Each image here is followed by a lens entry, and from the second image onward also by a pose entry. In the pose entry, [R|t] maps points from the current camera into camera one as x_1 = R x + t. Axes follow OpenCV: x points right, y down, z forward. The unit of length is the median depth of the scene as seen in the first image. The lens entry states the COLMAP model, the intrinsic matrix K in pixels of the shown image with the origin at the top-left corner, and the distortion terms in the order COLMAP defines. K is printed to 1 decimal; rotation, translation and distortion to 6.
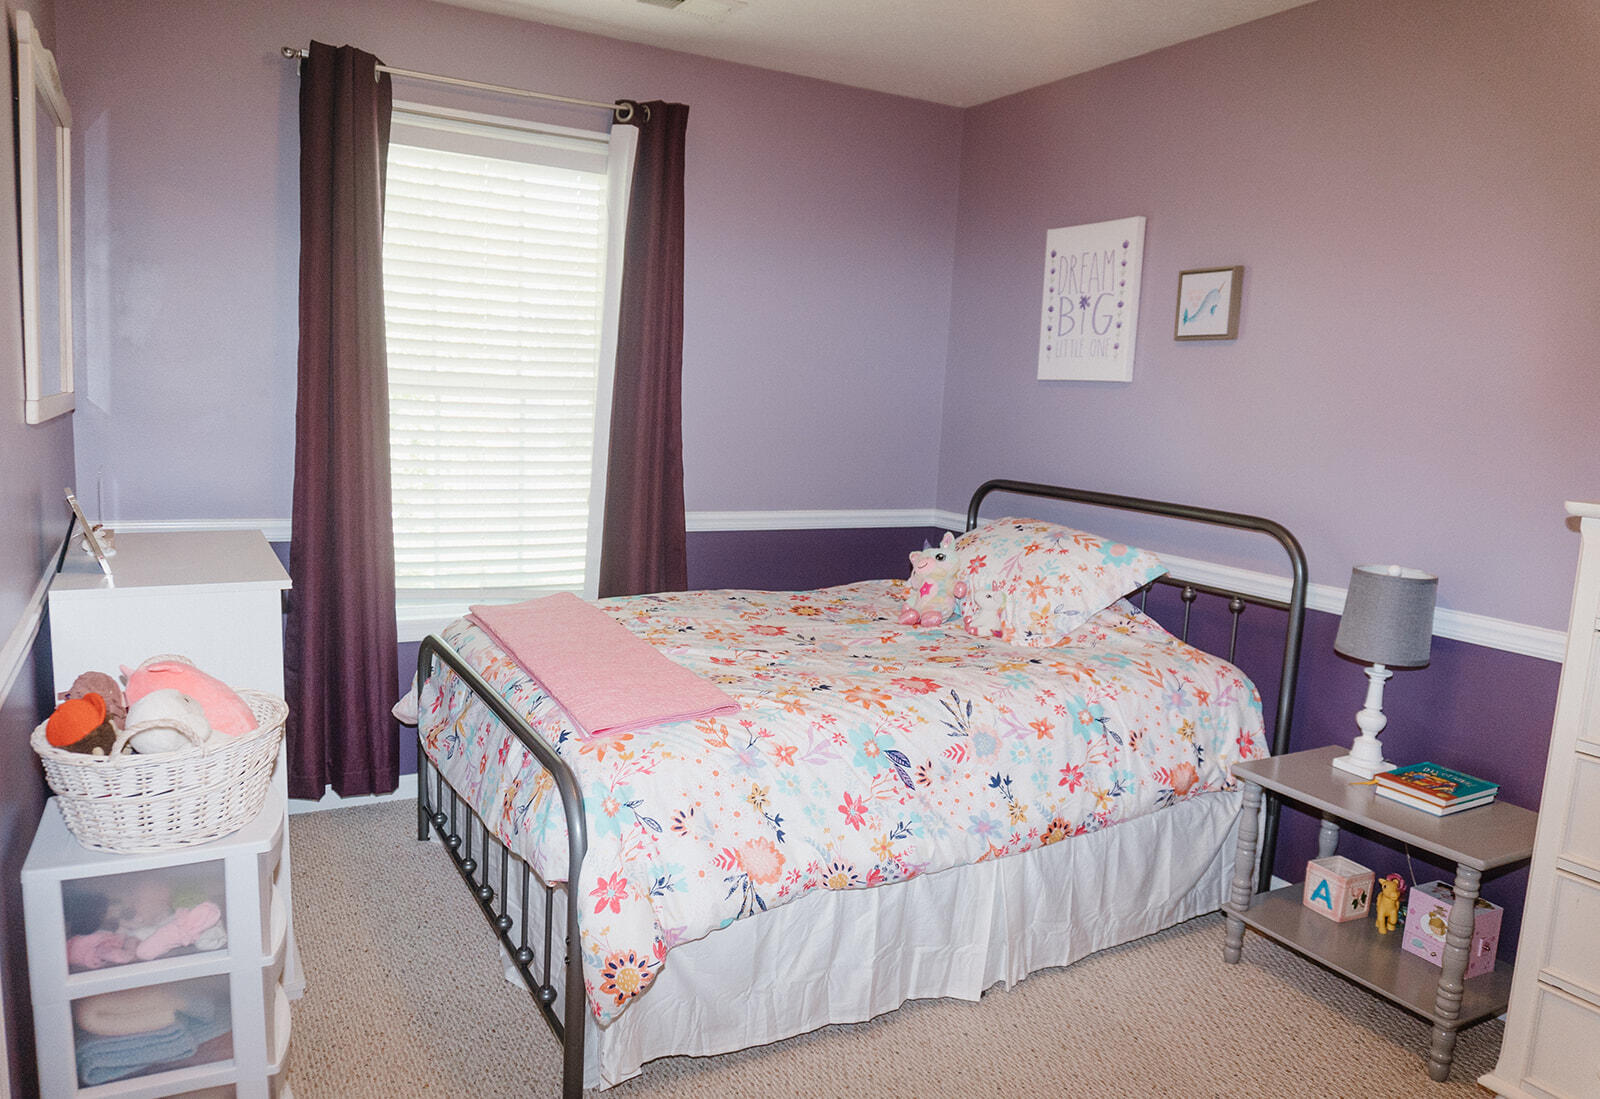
lens RADIAL K [[1091.2, 0, 777.0], [0, 1091.2, 554.7], [0, 0, 1]] dist [-0.019897, 0.000055]
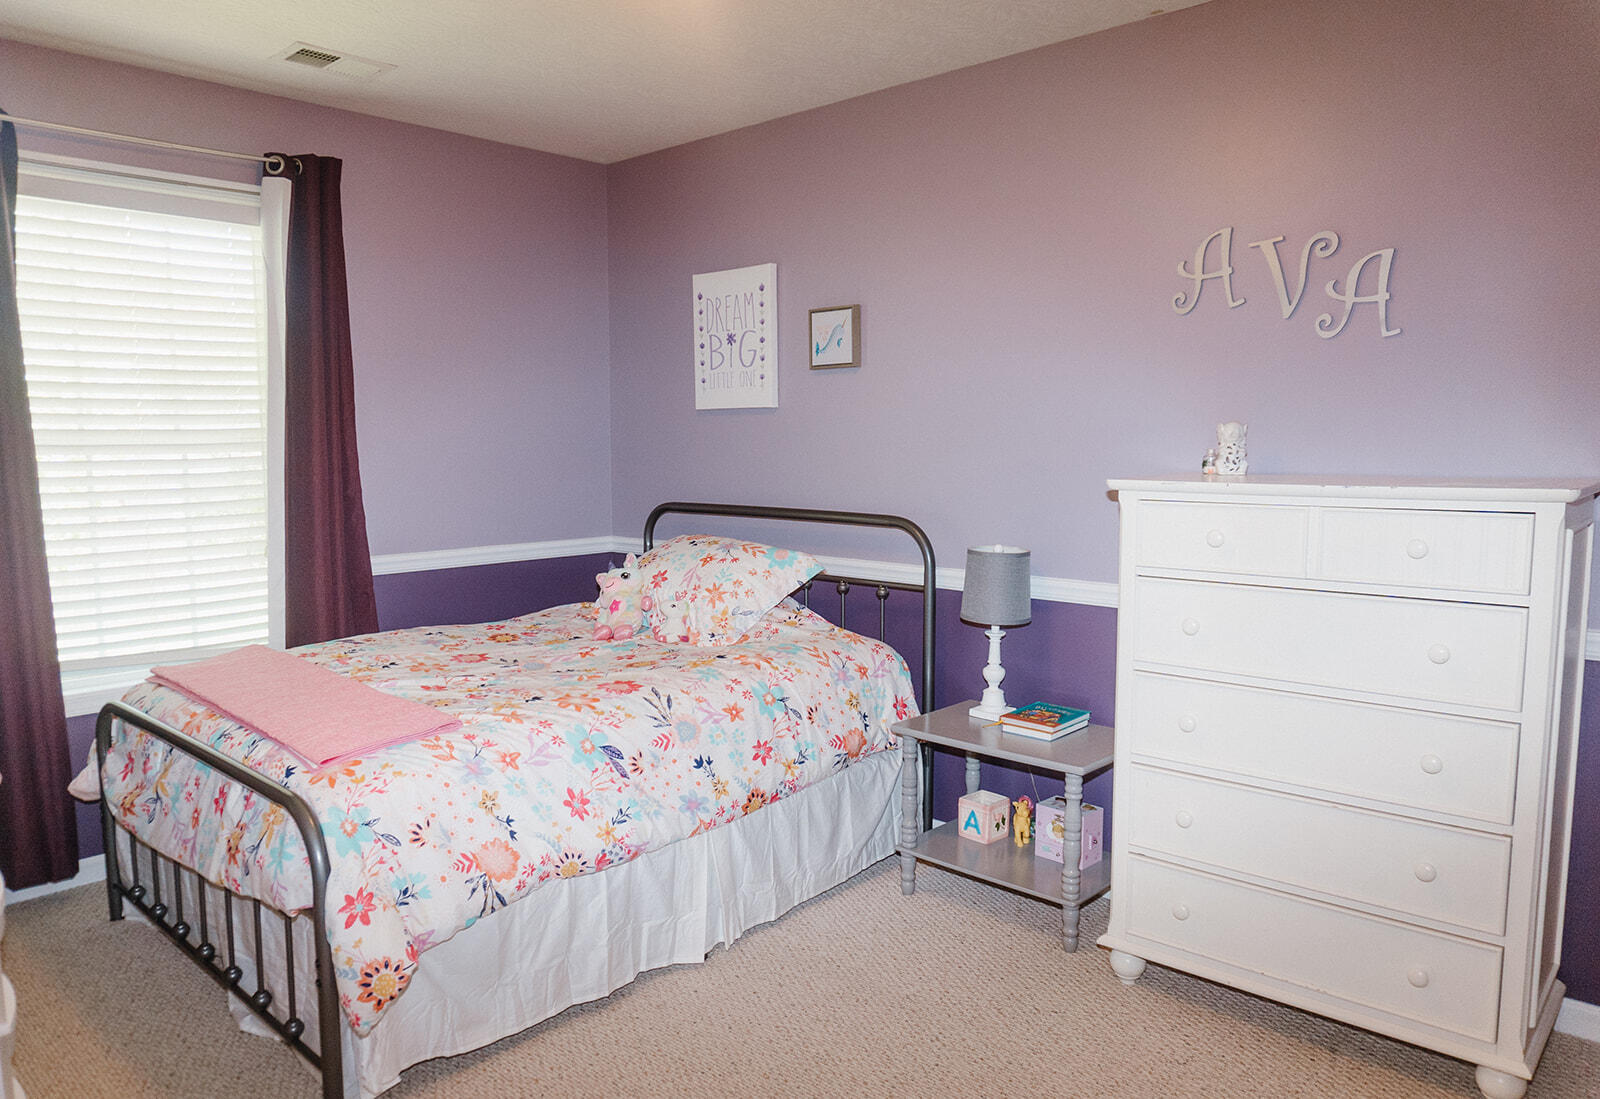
lens RADIAL K [[1091.2, 0, 777.0], [0, 1091.2, 554.7], [0, 0, 1]] dist [-0.019897, 0.000055]
pose [[0.949681, -0.085358, 0.301363, -0.041747], [0.095902, 0.995183, -0.020340, 0.023248], [-0.298175, 0.048218, 0.953293, -0.103563]]
